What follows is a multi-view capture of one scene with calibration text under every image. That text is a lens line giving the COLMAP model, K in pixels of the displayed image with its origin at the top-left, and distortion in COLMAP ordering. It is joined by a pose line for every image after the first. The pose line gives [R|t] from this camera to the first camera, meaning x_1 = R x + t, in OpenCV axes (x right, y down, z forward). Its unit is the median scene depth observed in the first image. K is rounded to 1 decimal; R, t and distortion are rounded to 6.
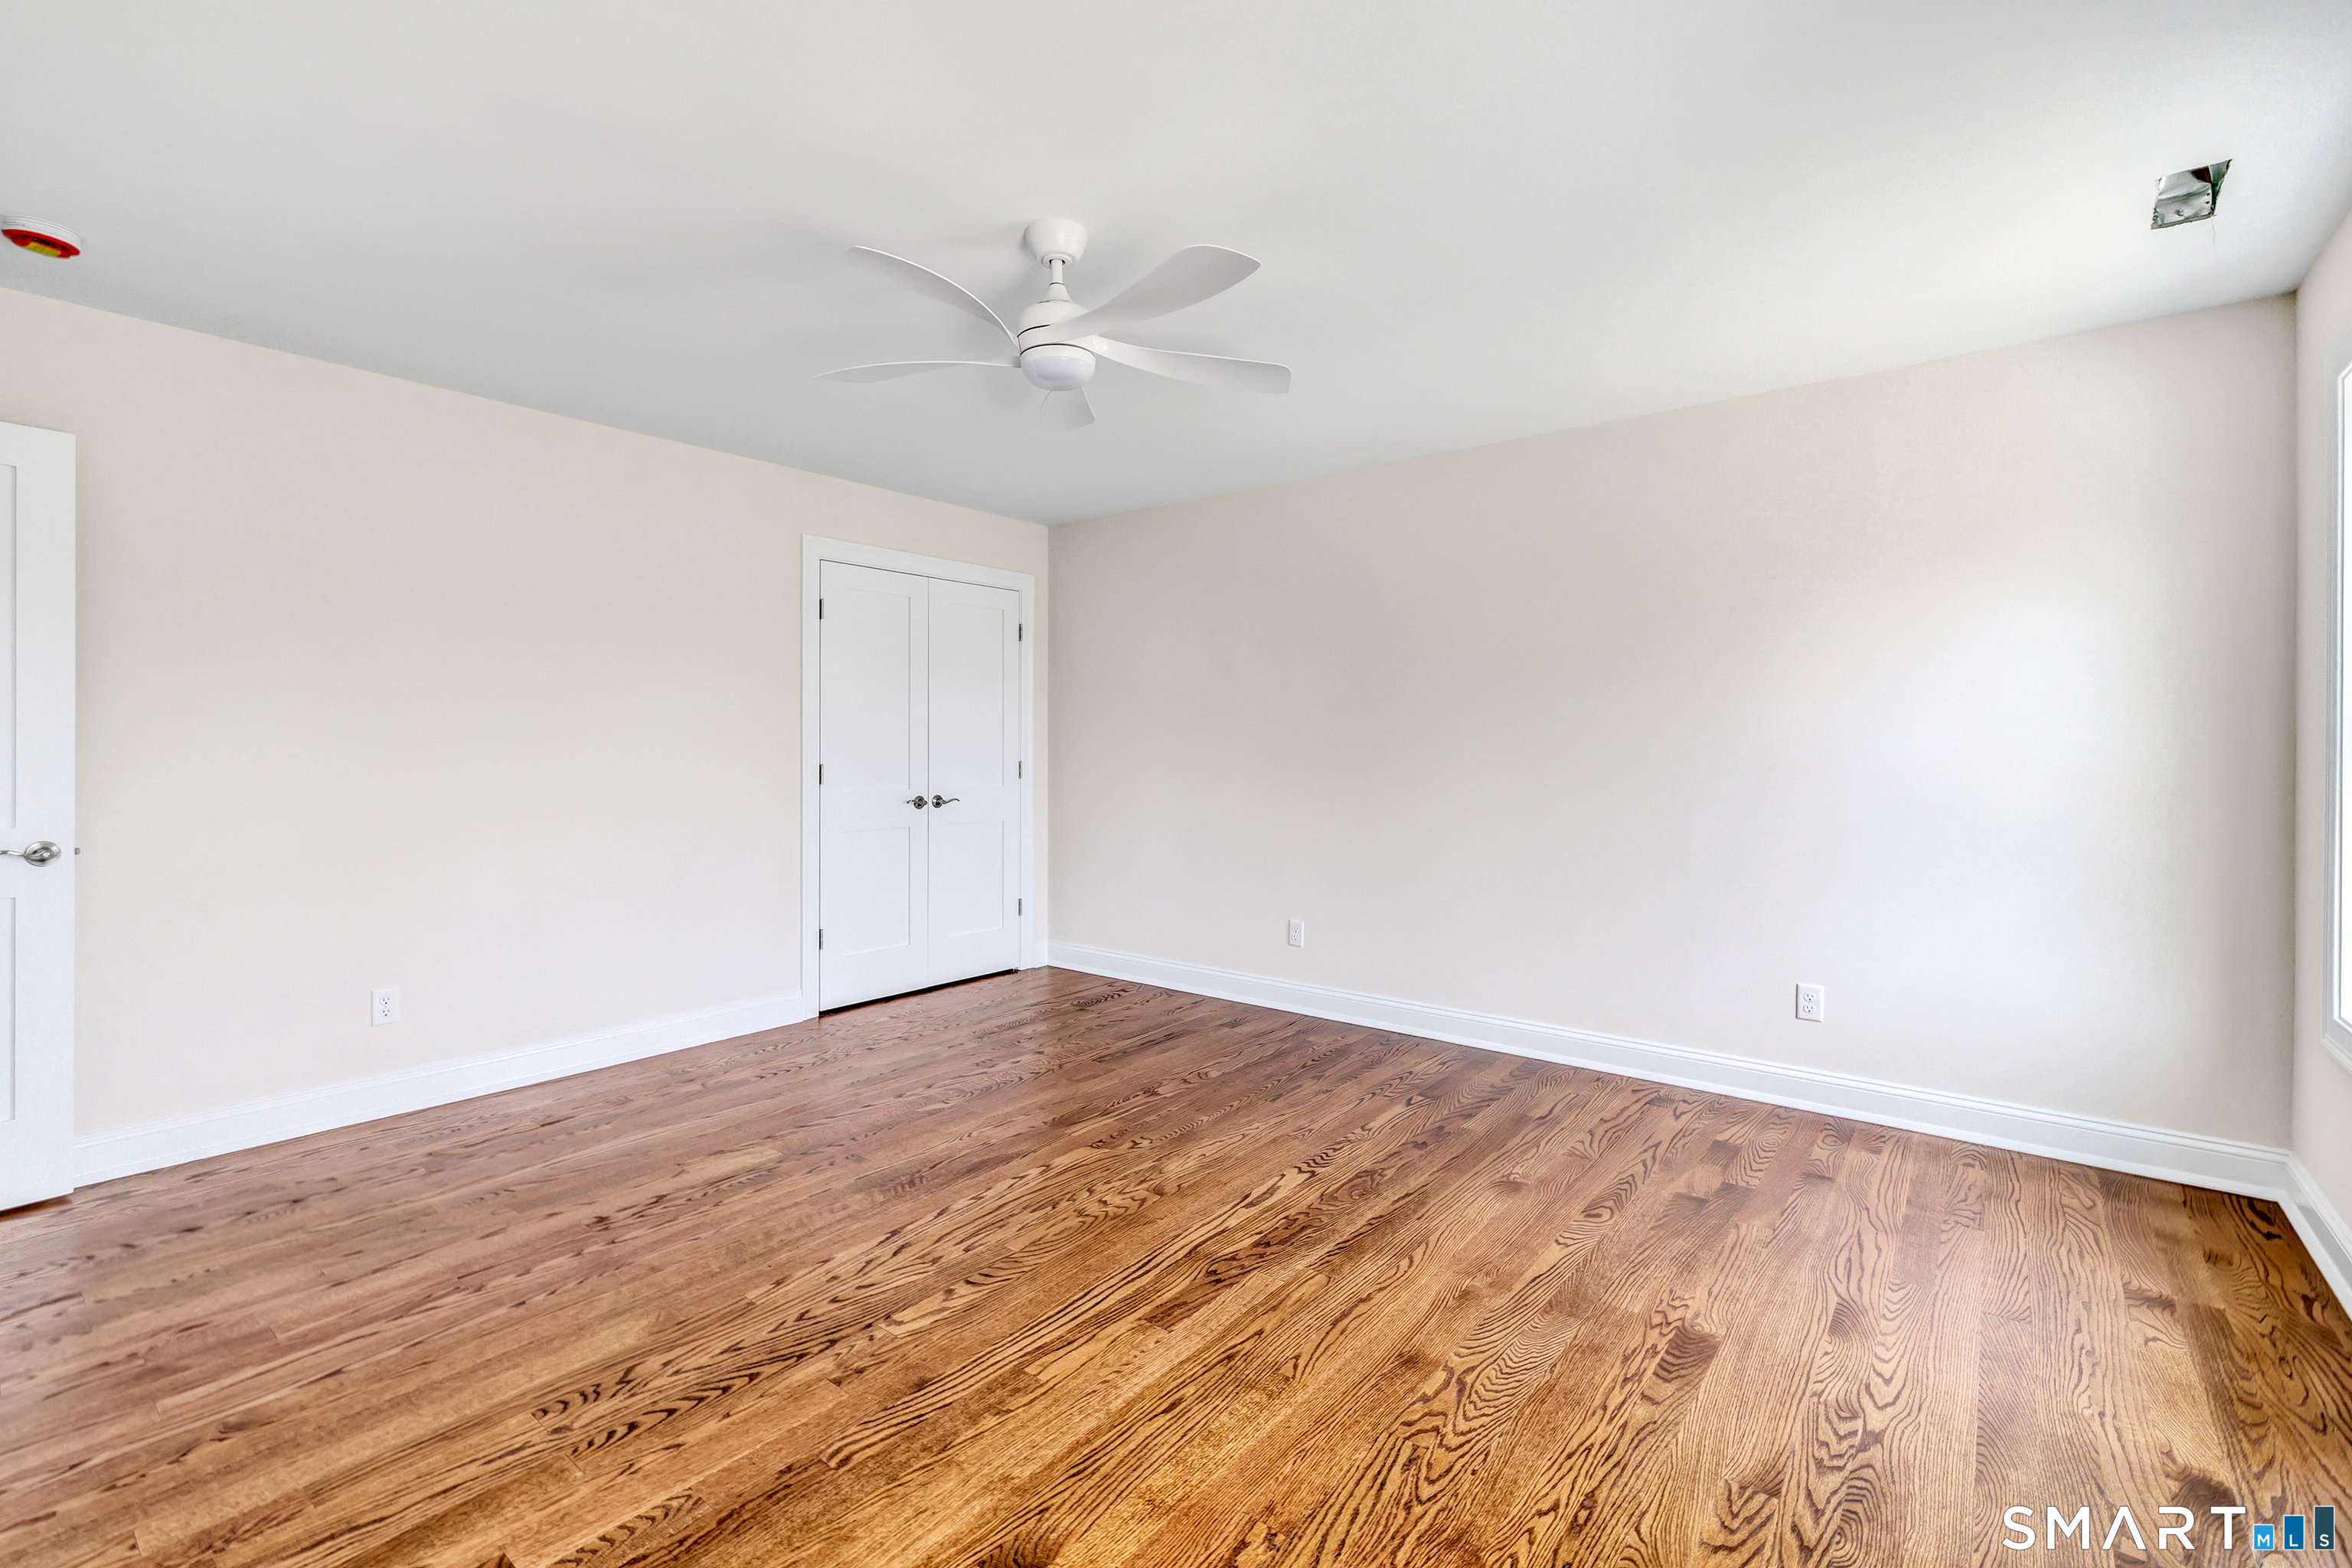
lens RADIAL K [[1027.9, 0, 1138.3], [0, 1027.9, 743.0], [0, 0, 1]] dist [0.003416, 0.000357]
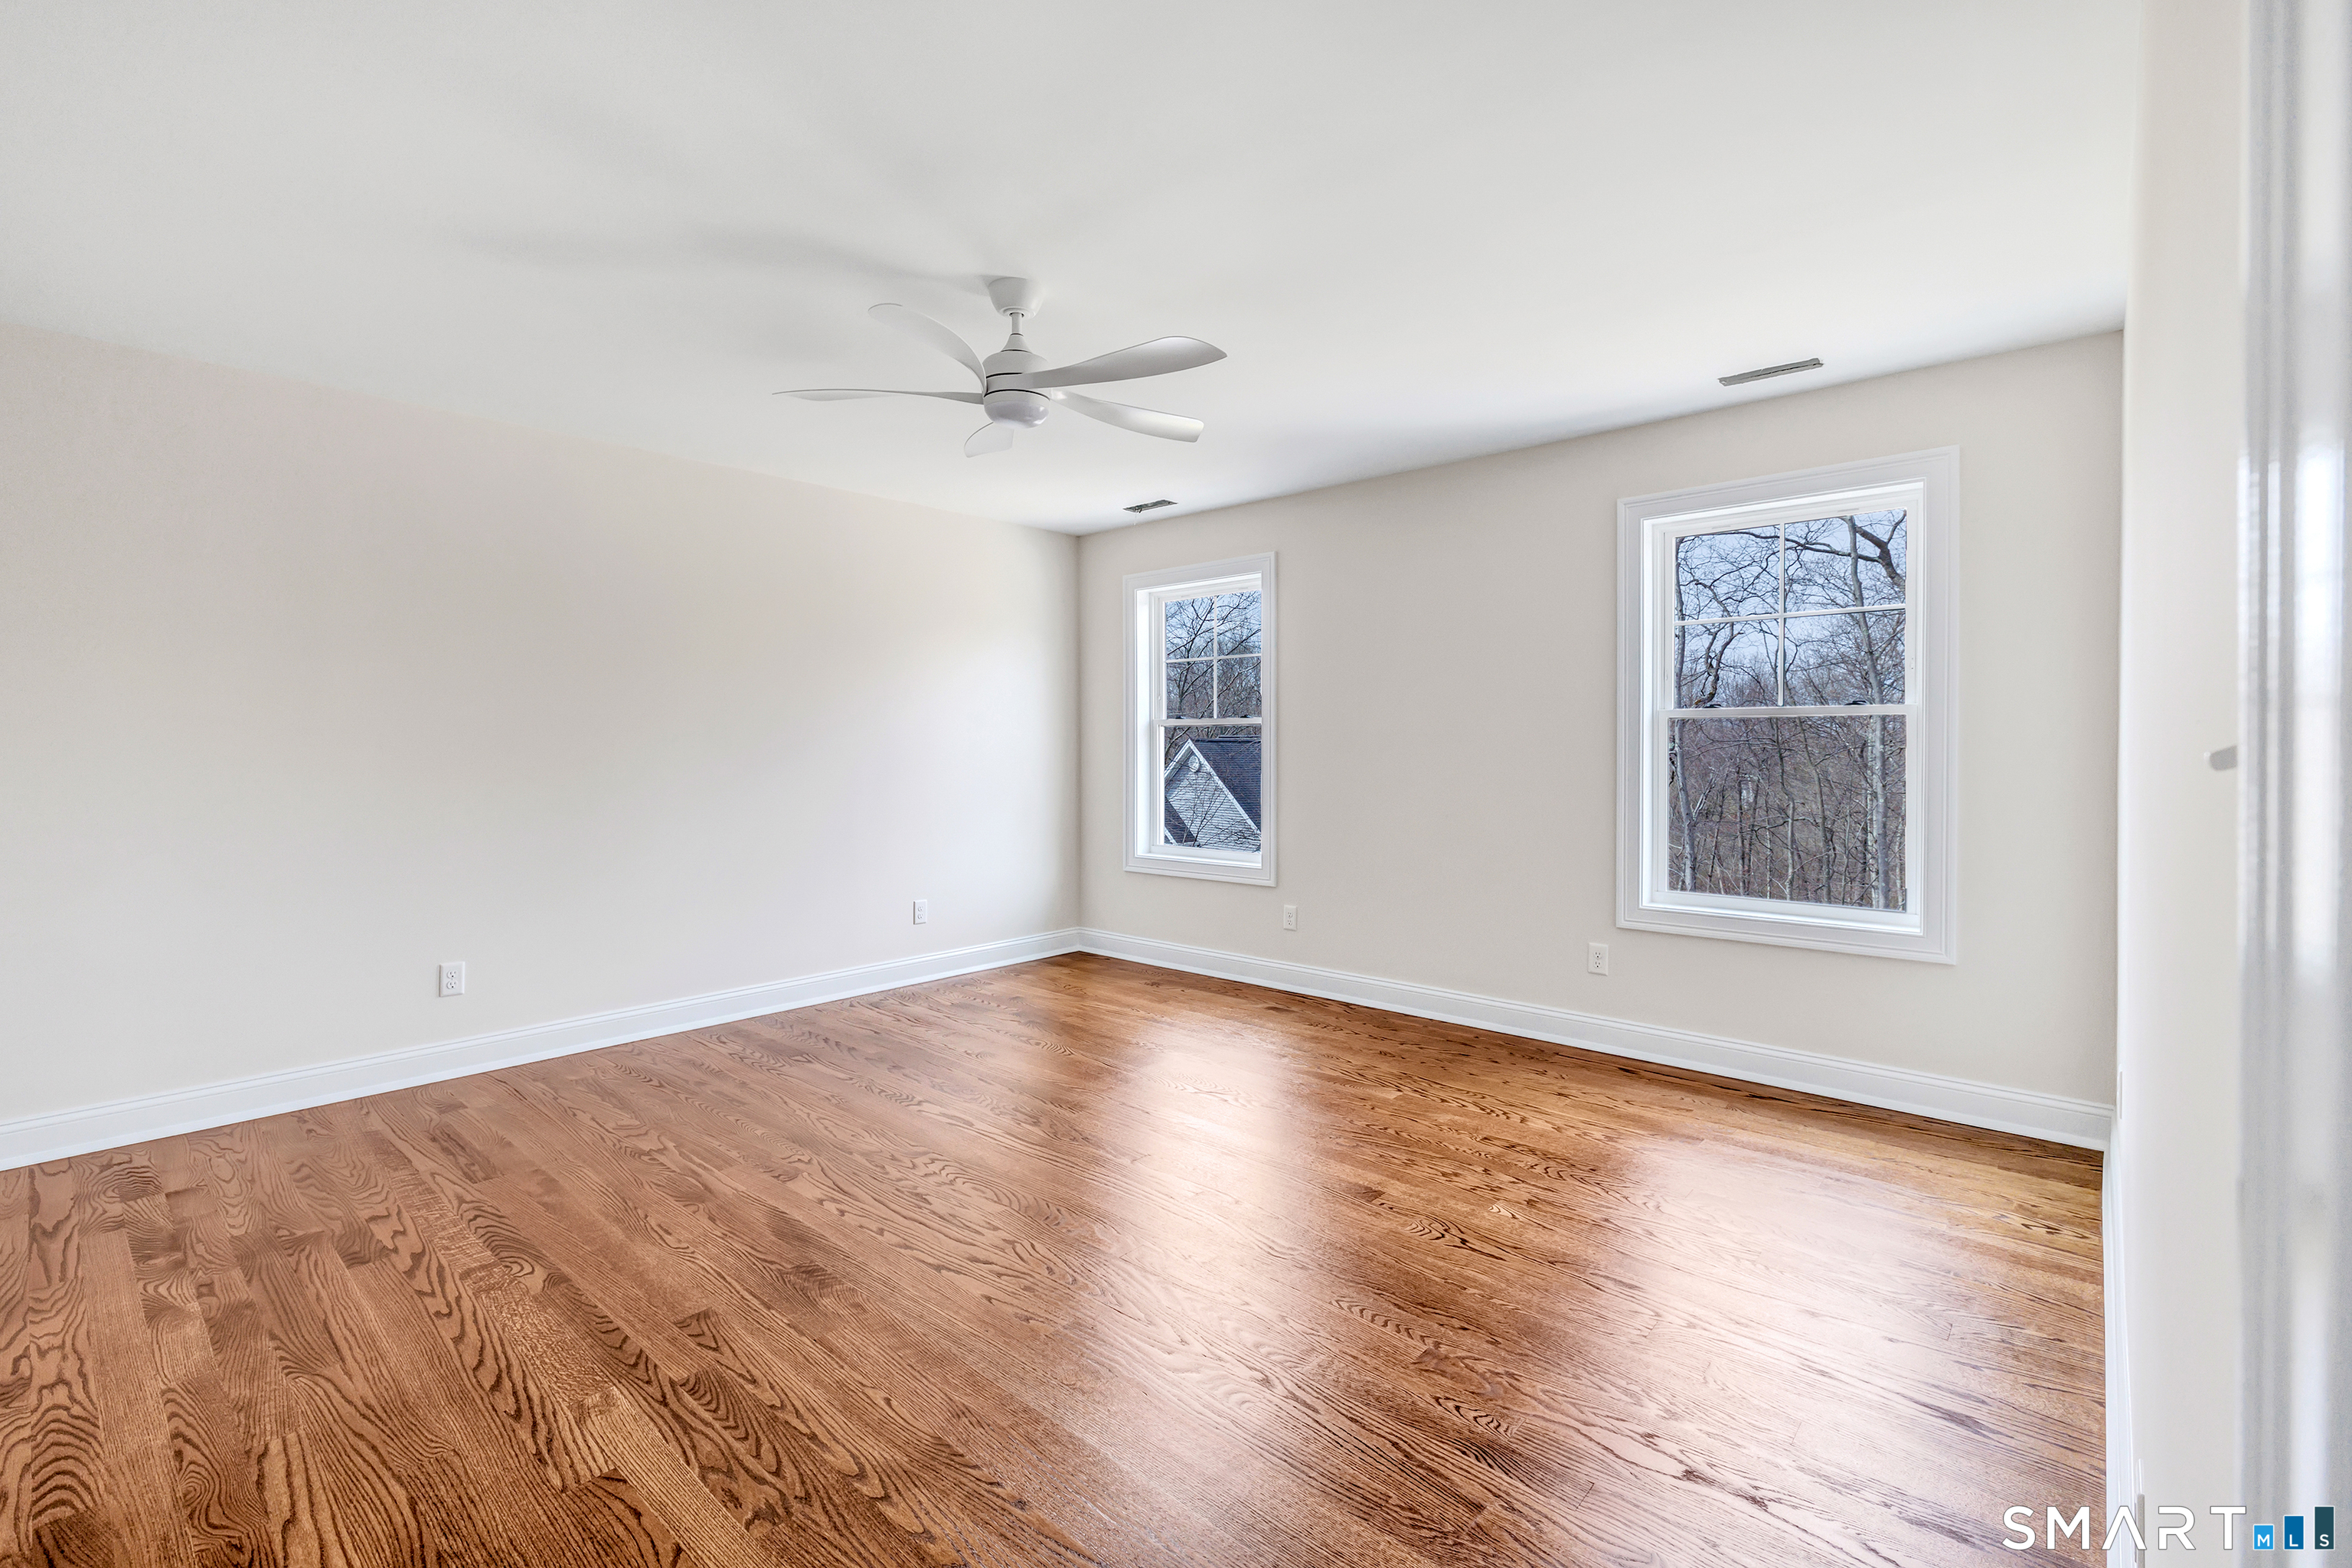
lens RADIAL K [[1038.6, 0, 1178.2], [0, 1038.6, 747.0], [0, 0, 1]] dist [-0.000011, 0.000106]
pose [[0.033525, -0.002828, 0.999434, -1.052241], [-0.002147, 0.999993, 0.002902, 0.002099], [-0.999436, -0.002243, 0.033519, 0.680931]]
